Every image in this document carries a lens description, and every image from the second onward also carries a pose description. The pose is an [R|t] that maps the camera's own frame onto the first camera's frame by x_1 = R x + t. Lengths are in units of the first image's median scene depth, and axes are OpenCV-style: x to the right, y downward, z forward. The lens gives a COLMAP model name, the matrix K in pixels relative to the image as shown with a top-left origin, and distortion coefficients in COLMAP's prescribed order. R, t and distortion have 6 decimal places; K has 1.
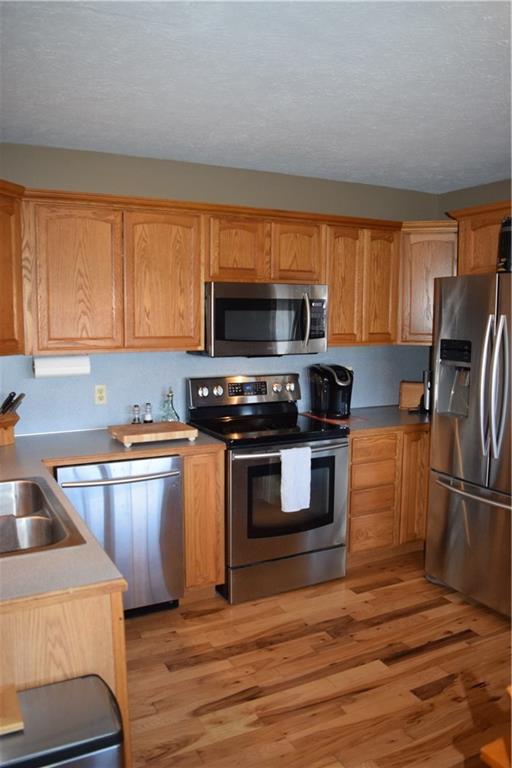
lens RADIAL K [[610.2, 0, 251.7], [0, 610.2, 386.4], [0, 0, 1]] dist [-0.093690, 0.015258]
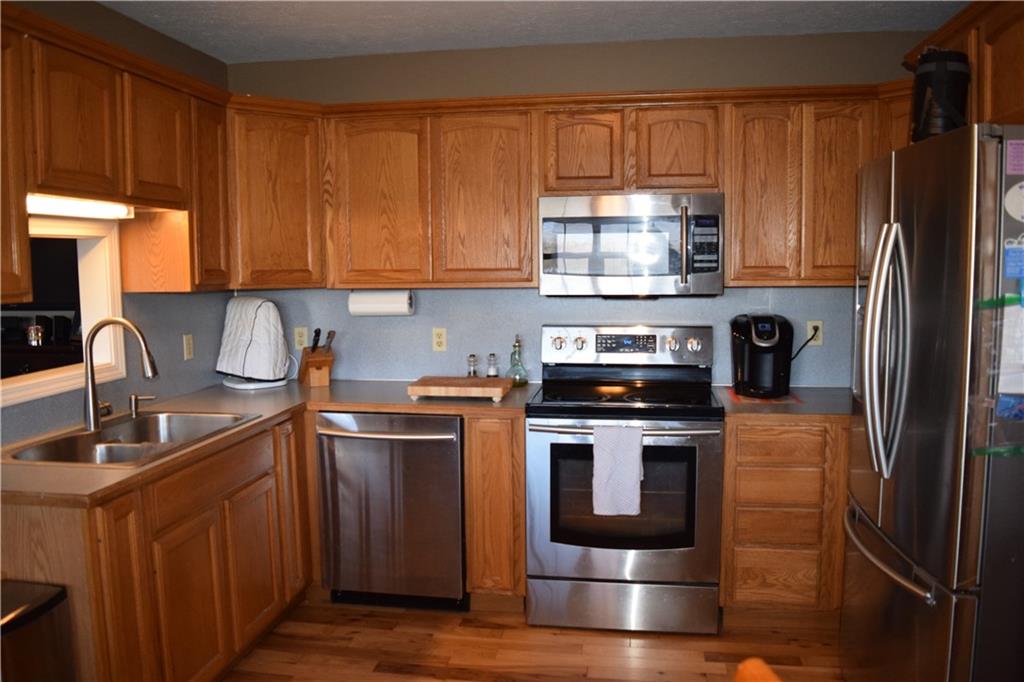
lens RADIAL K [[813.6, 0, 506.0], [0, 813.6, 339.0], [0, 0, 1]] dist [-0.093690, 0.015258]
pose [[0.800895, 0.045368, -0.597084, 0.534350], [-0.058825, 0.998264, -0.003053, 0.011599], [0.595909, 0.037569, 0.802173, 0.172795]]
